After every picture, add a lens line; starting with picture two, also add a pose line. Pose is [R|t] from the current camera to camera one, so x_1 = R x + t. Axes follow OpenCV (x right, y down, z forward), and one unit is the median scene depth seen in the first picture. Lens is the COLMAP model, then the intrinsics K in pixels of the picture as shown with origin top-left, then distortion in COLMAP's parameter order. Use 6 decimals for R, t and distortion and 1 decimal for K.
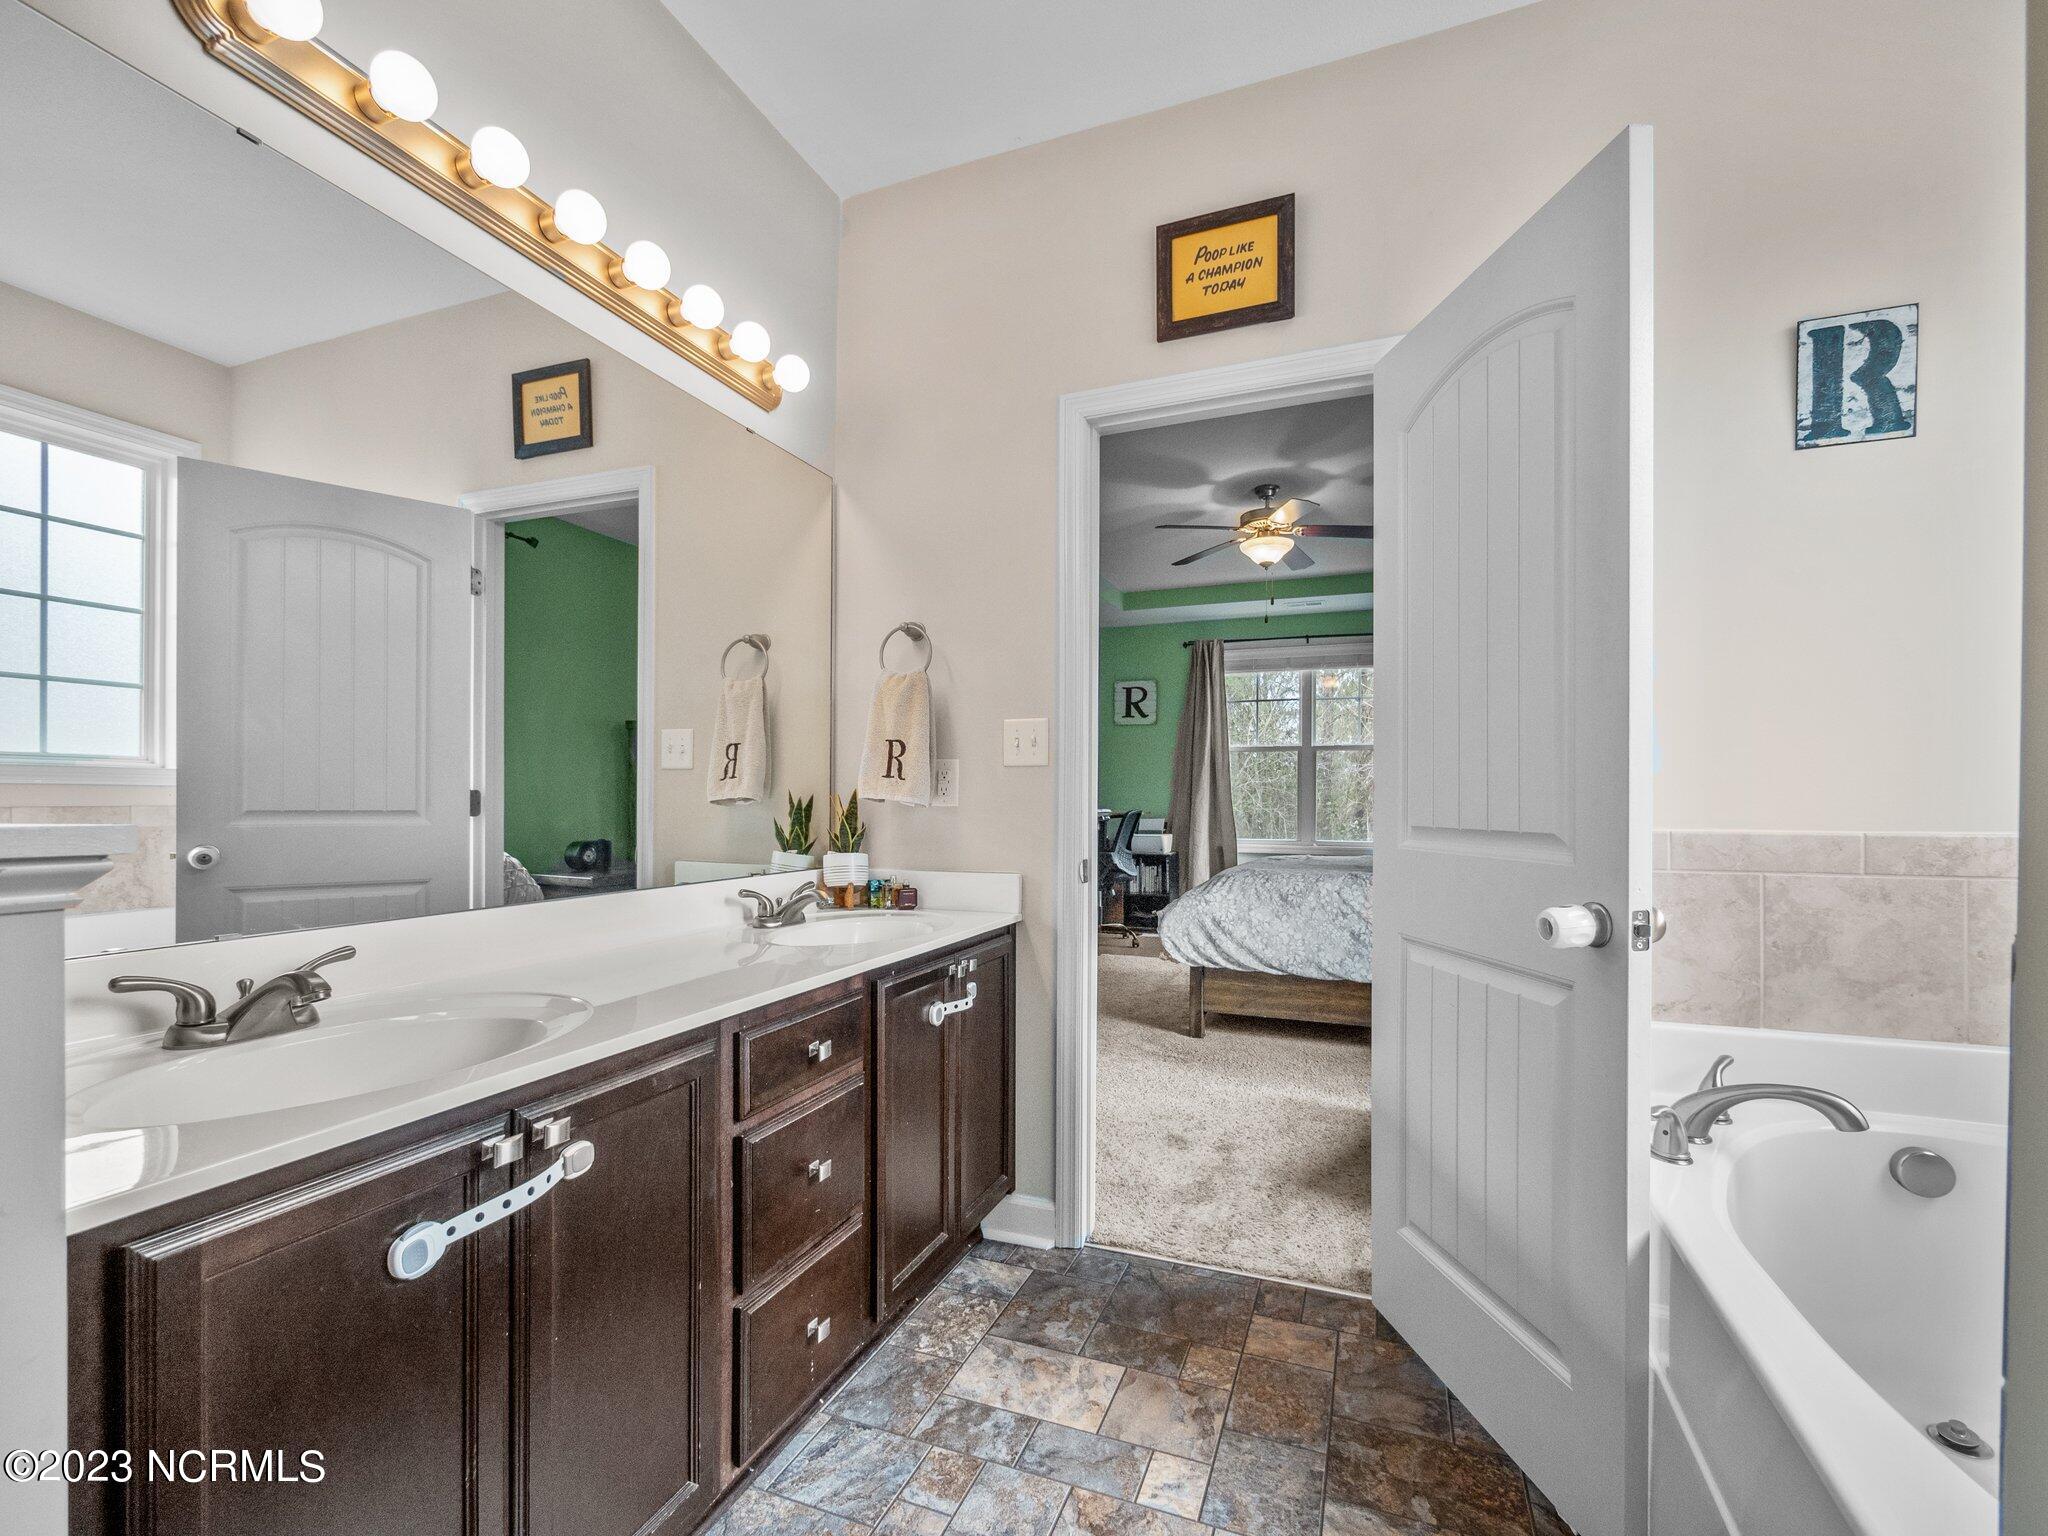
lens RADIAL K [[897.5, 0, 1032.2], [0, 897.5, 804.1], [0, 0, 1]] dist [-0.002951, -0.000455]
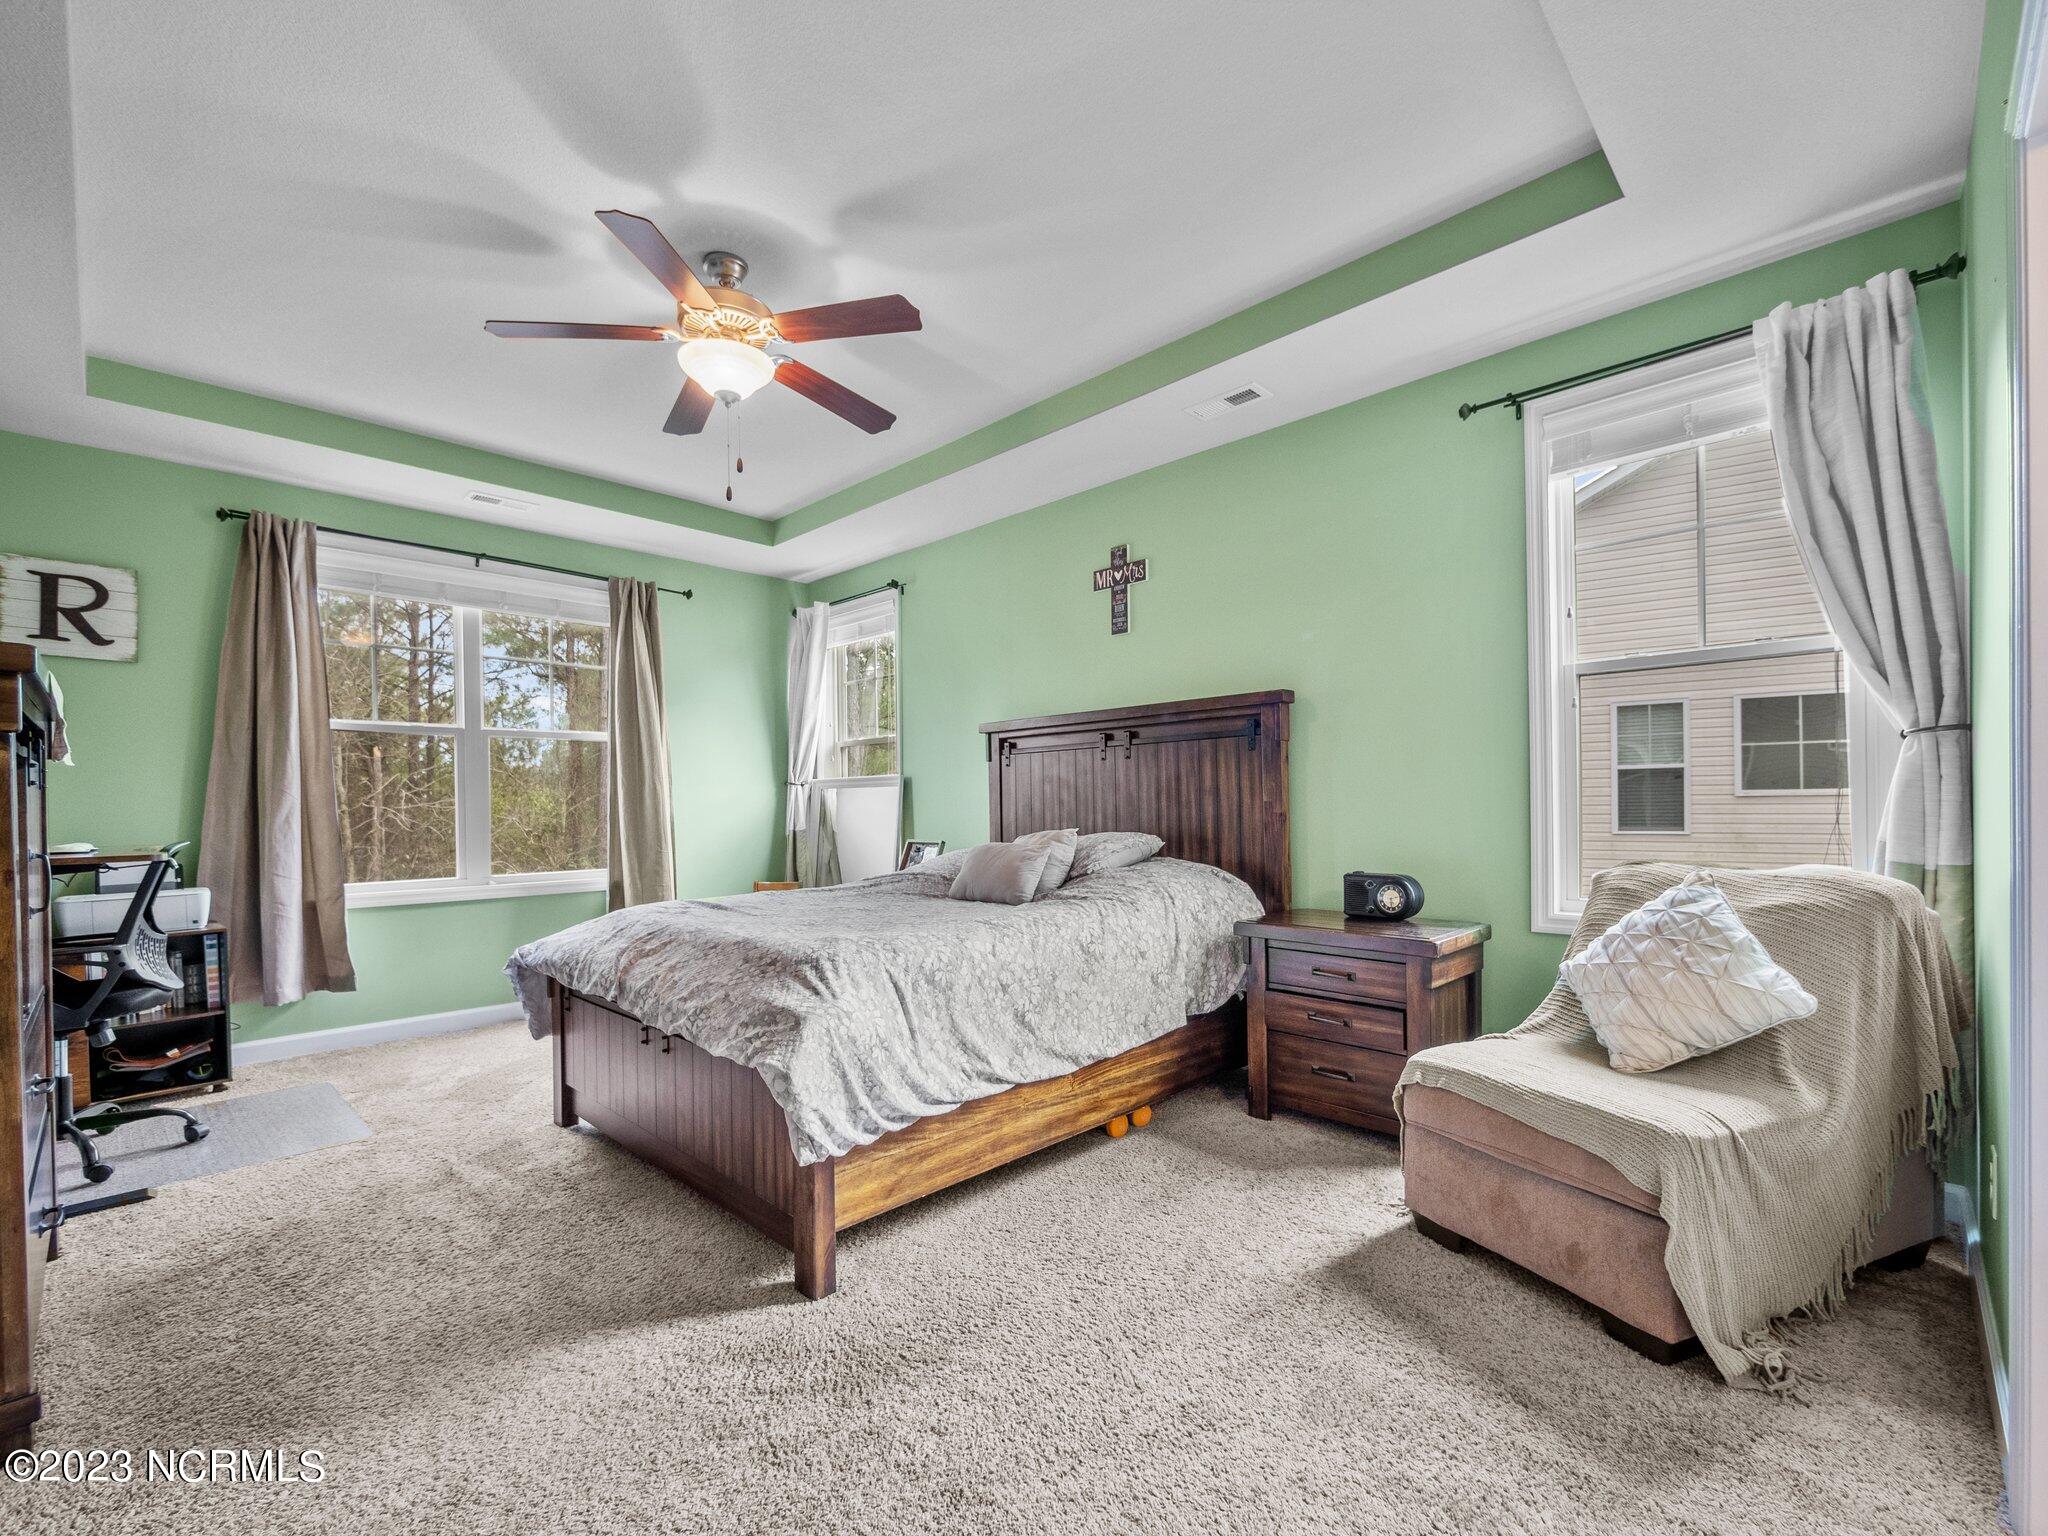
lens RADIAL K [[897.5, 0, 1032.2], [0, 897.5, 804.1], [0, 0, 1]] dist [-0.002951, -0.000455]
pose [[0.386072, -0.010538, 0.922408, -0.124465], [0.020850, 0.999779, 0.002695, -0.004420], [-0.922233, 0.018191, 0.386207, 0.387853]]
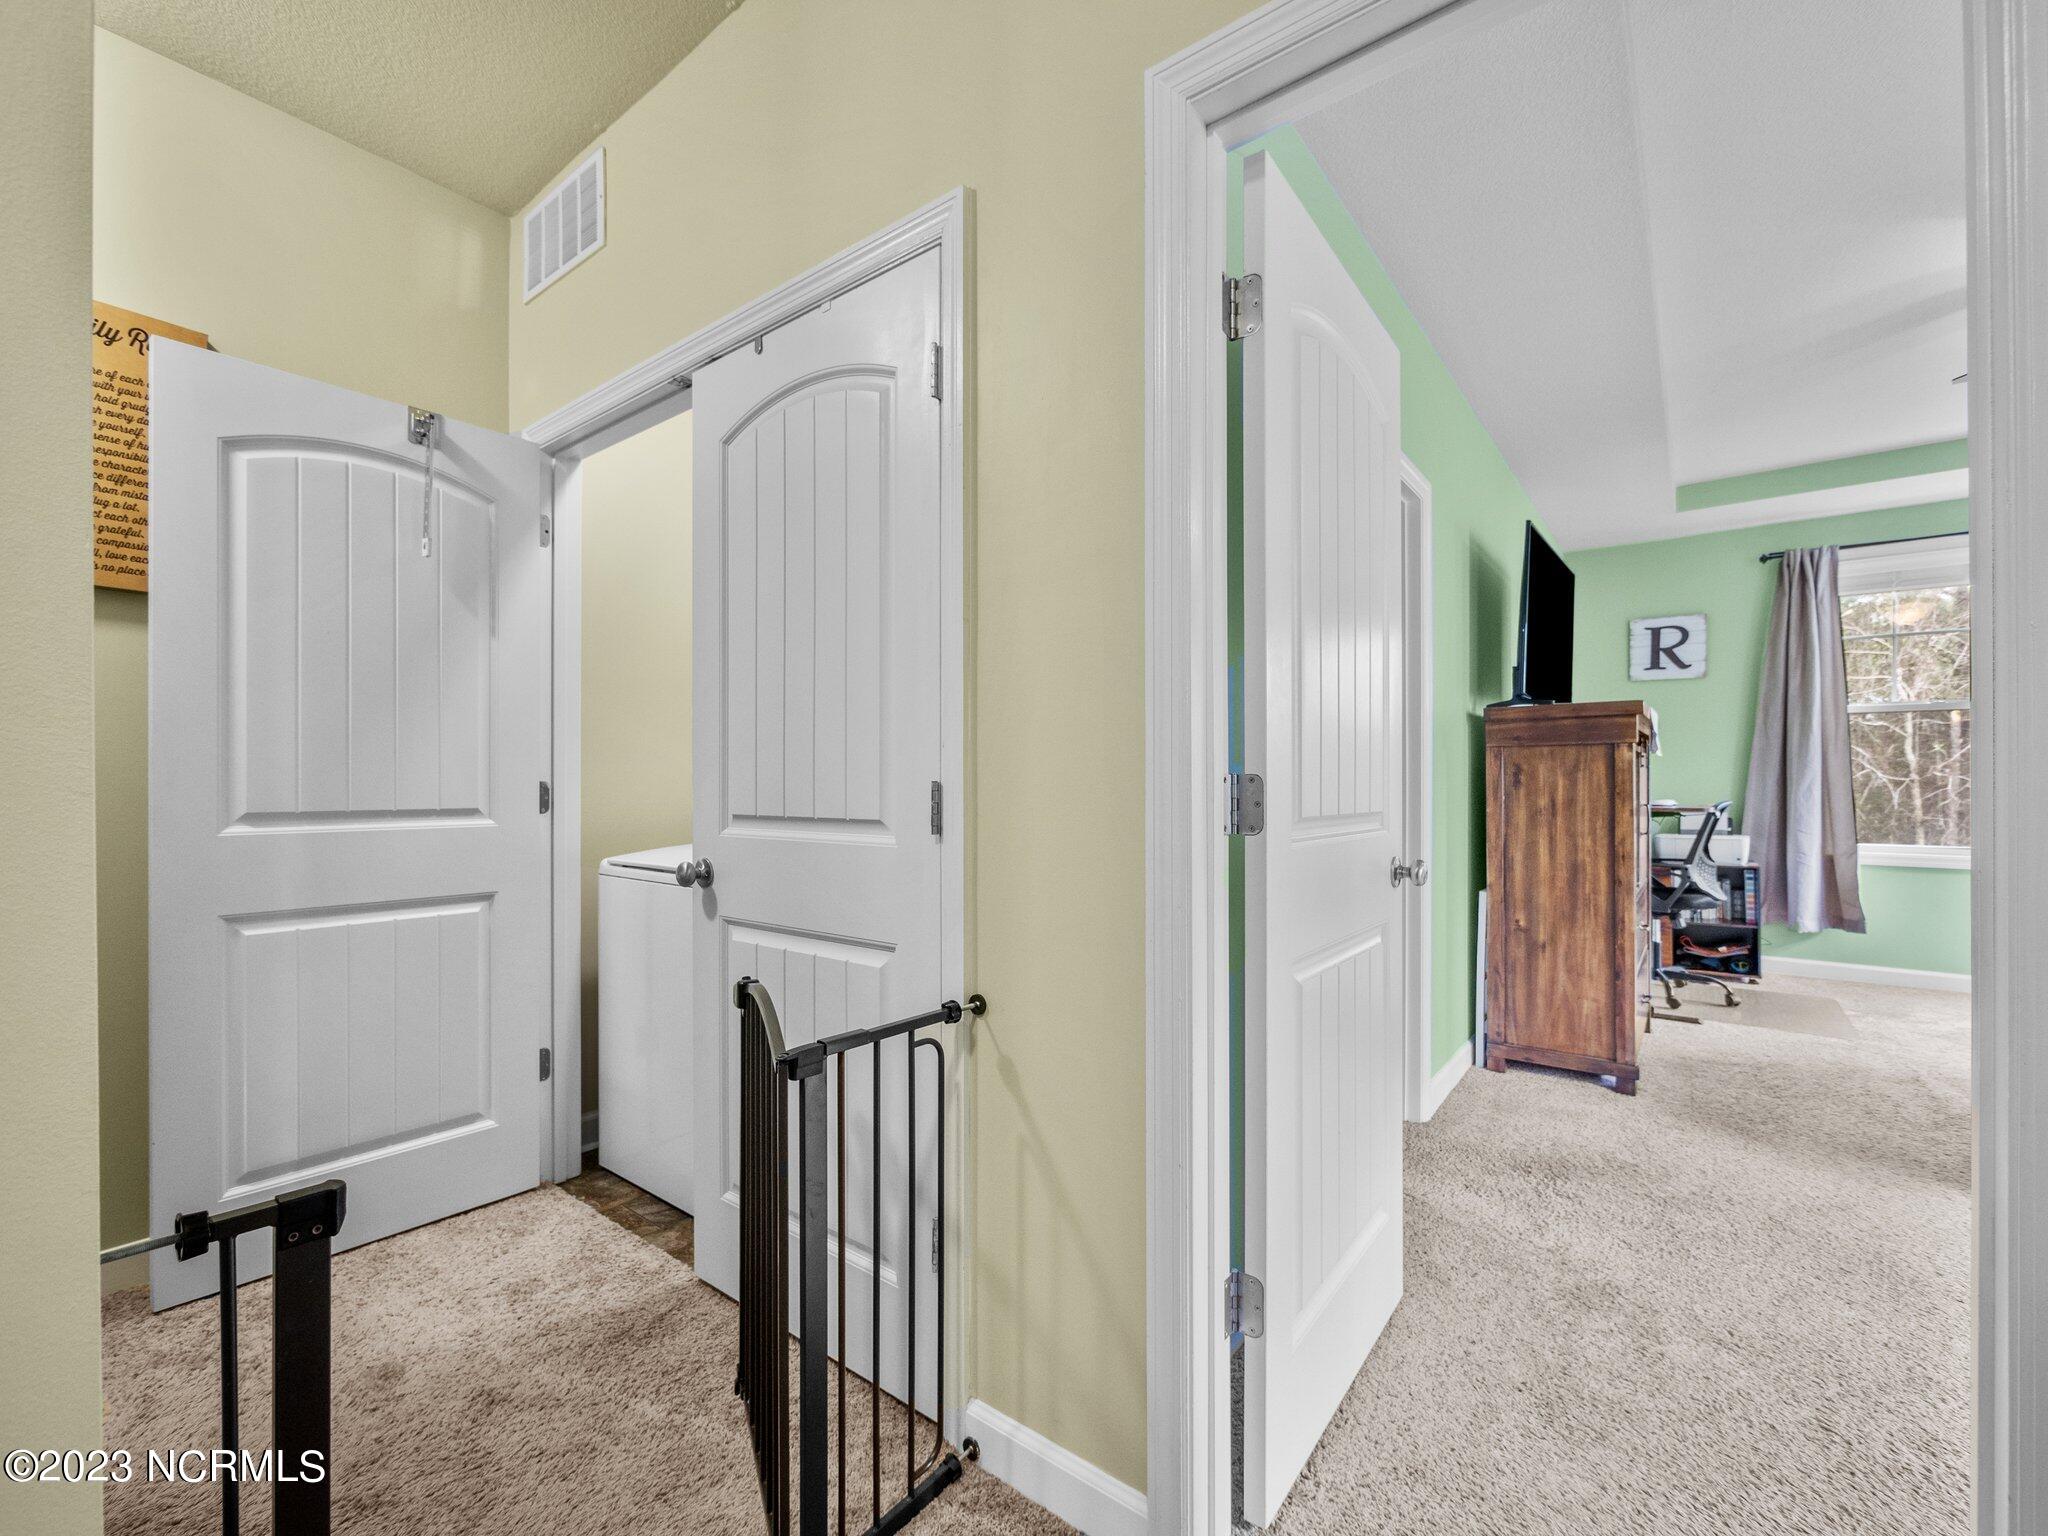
lens RADIAL K [[871.4, 0, 1036.0], [0, 871.4, 785.8], [0, 0, 1]] dist [-0.002654, -0.000210]
pose [[0.960698, -0.004251, -0.277563, -0.181394], [0.003677, 0.999990, -0.002589, -0.004988], [0.277571, 0.001466, 0.960704, 0.214174]]
